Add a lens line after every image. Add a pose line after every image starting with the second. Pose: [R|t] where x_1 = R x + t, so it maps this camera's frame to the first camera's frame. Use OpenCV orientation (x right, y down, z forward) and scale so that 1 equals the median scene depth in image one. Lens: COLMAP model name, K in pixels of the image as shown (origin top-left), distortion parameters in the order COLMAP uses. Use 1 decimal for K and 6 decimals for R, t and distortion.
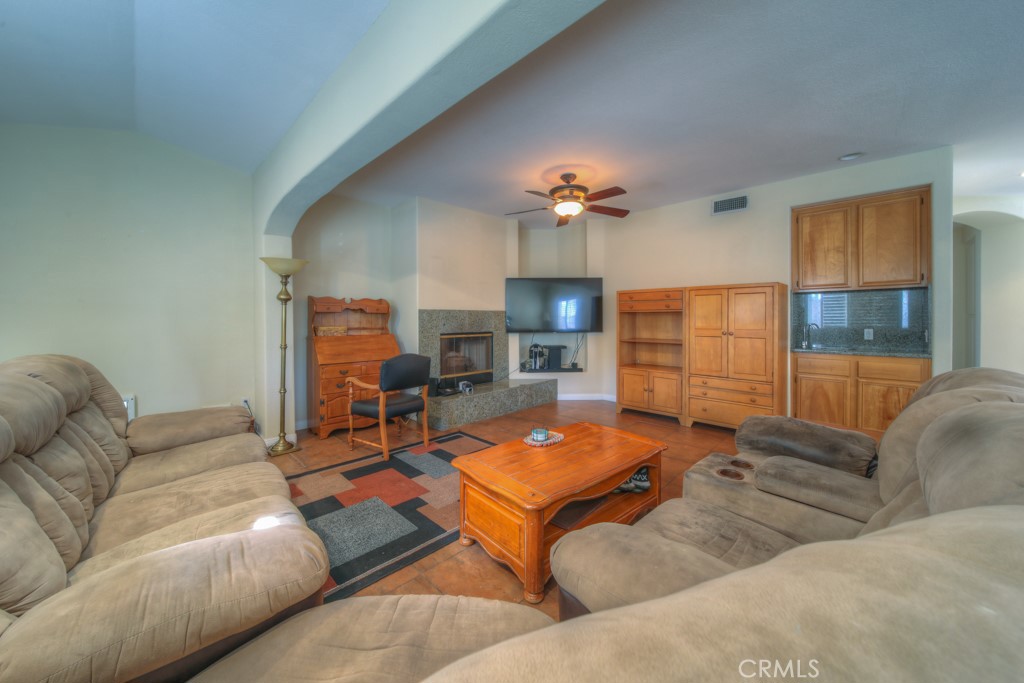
lens RADIAL K [[361.1, 0, 509.4], [0, 361.1, 323.5], [0, 0, 1]] dist [-0.006629, 0.000097]
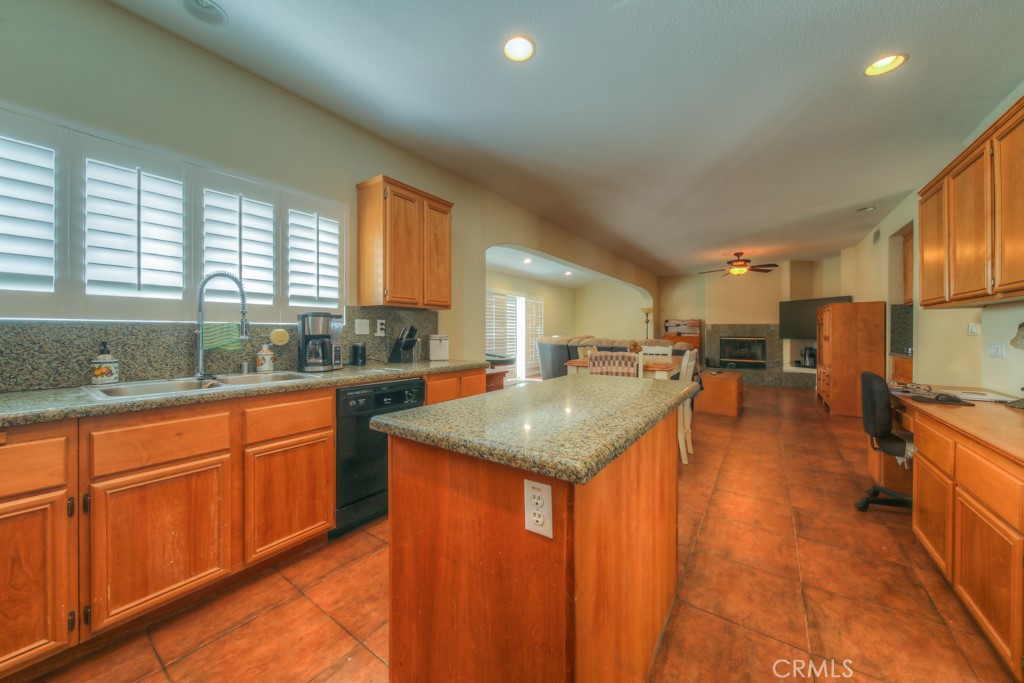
lens RADIAL K [[366.4, 0, 511.4], [0, 366.4, 332.2], [0, 0, 1]] dist [0.008276, 0.000017]
pose [[0.171115, 0.006825, -0.985227, 1.382164], [-0.018389, 0.999824, 0.003732, 0.015829], [0.985079, 0.017478, 0.171210, -0.376709]]
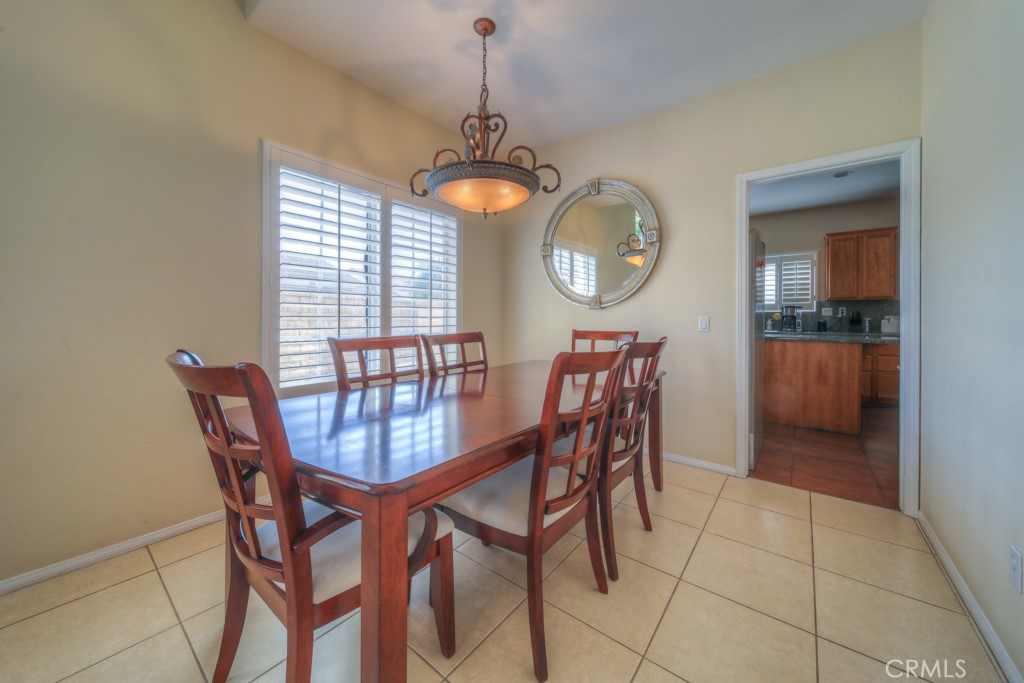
lens RADIAL K [[377.0, 0, 511.4], [0, 377.0, 317.1], [0, 0, 1]] dist [0.001640, 0.000267]
pose [[-0.992579, 0.002269, -0.121580, 1.827092], [0.000568, 0.999902, 0.014023, 0.013874], [0.121600, 0.013850, -0.992483, 0.456436]]
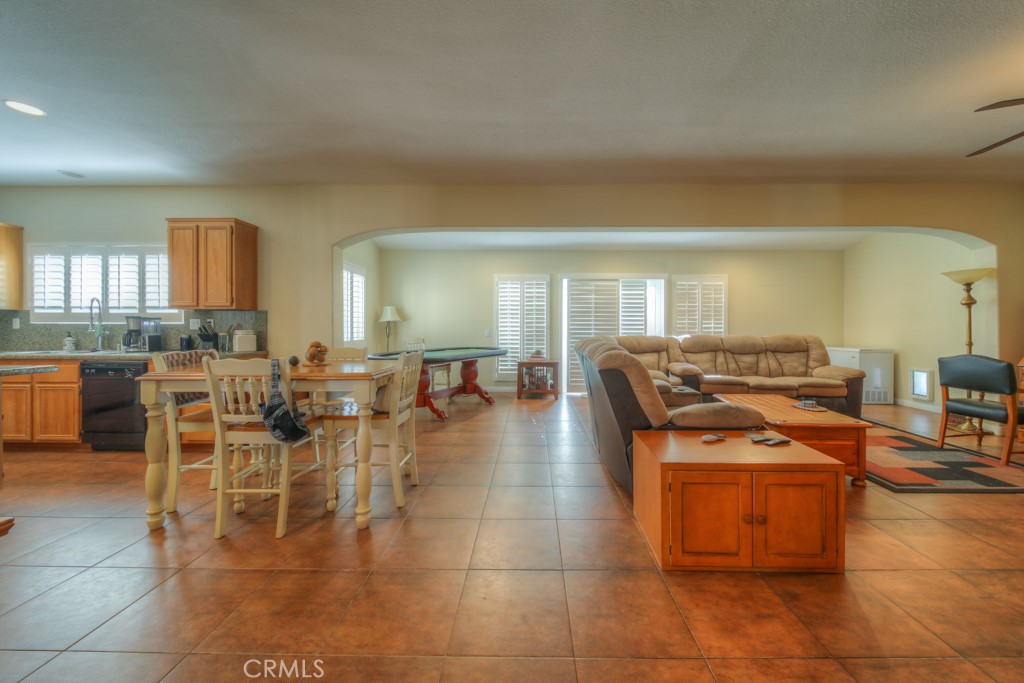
lens RADIAL K [[372.9, 0, 527.8], [0, 372.9, 329.5], [0, 0, 1]] dist [0.000589, -0.000158]
pose [[-0.714813, 0.007309, -0.699278, 0.849932], [-0.007755, 0.999801, 0.018377, 0.004630], [0.699273, 0.018559, -0.714614, 0.574662]]
